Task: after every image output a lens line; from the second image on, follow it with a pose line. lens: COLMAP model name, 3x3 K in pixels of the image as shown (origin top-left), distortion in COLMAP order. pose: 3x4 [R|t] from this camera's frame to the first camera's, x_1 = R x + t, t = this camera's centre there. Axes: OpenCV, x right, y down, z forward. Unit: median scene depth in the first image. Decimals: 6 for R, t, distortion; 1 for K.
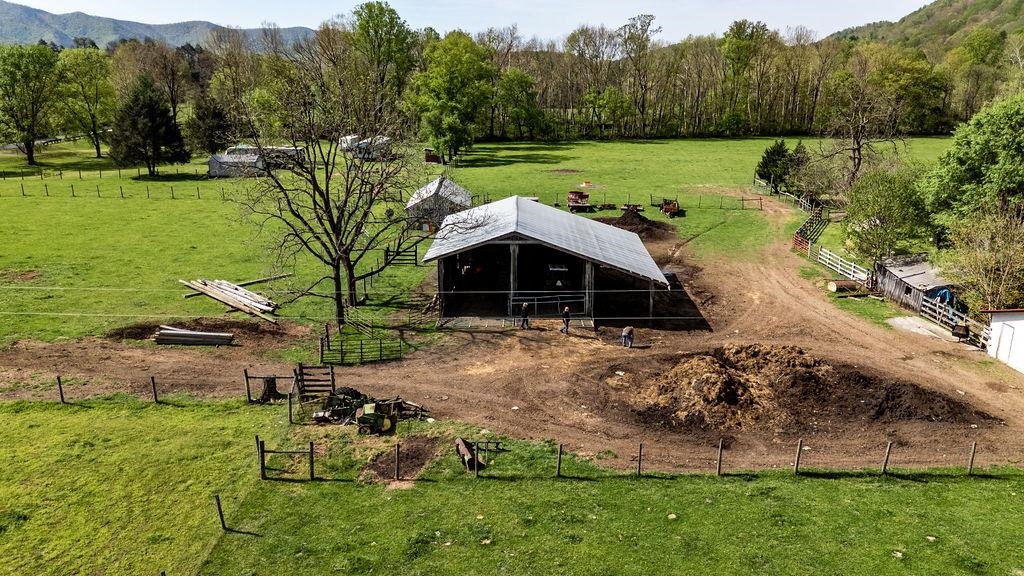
lens RADIAL K [[750.5, 0, 513.5], [0, 750.5, 286.6], [0, 0, 1]] dist [0.061024, -0.045574]
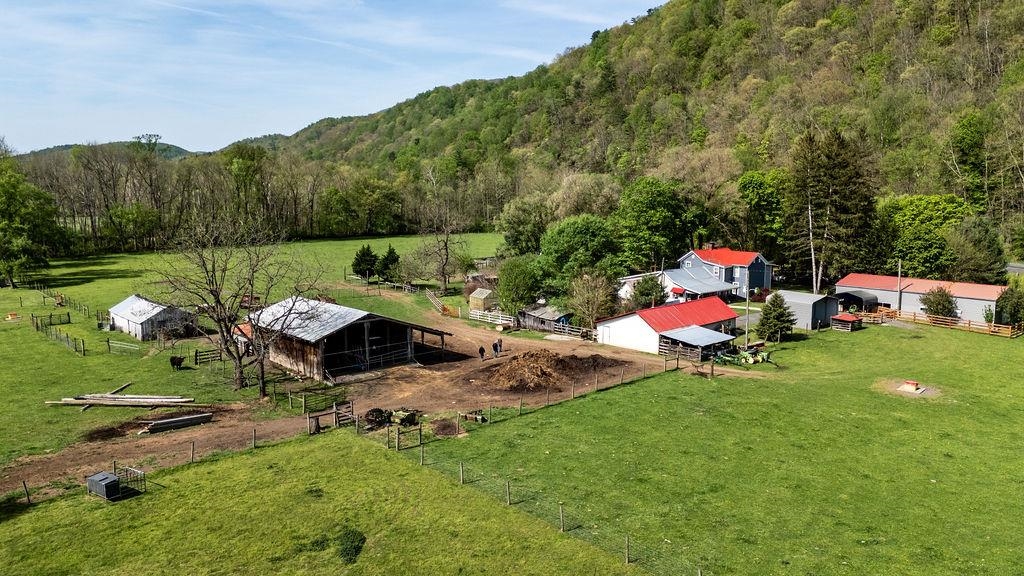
lens RADIAL K [[750.5, 0, 513.5], [0, 750.5, 286.6], [0, 0, 1]] dist [0.061024, -0.045574]
pose [[0.738972, -0.093781, 0.667177, -0.787074], [0.179695, 0.981828, -0.061022, 0.019653], [-0.649330, 0.164982, 0.742395, -0.344814]]
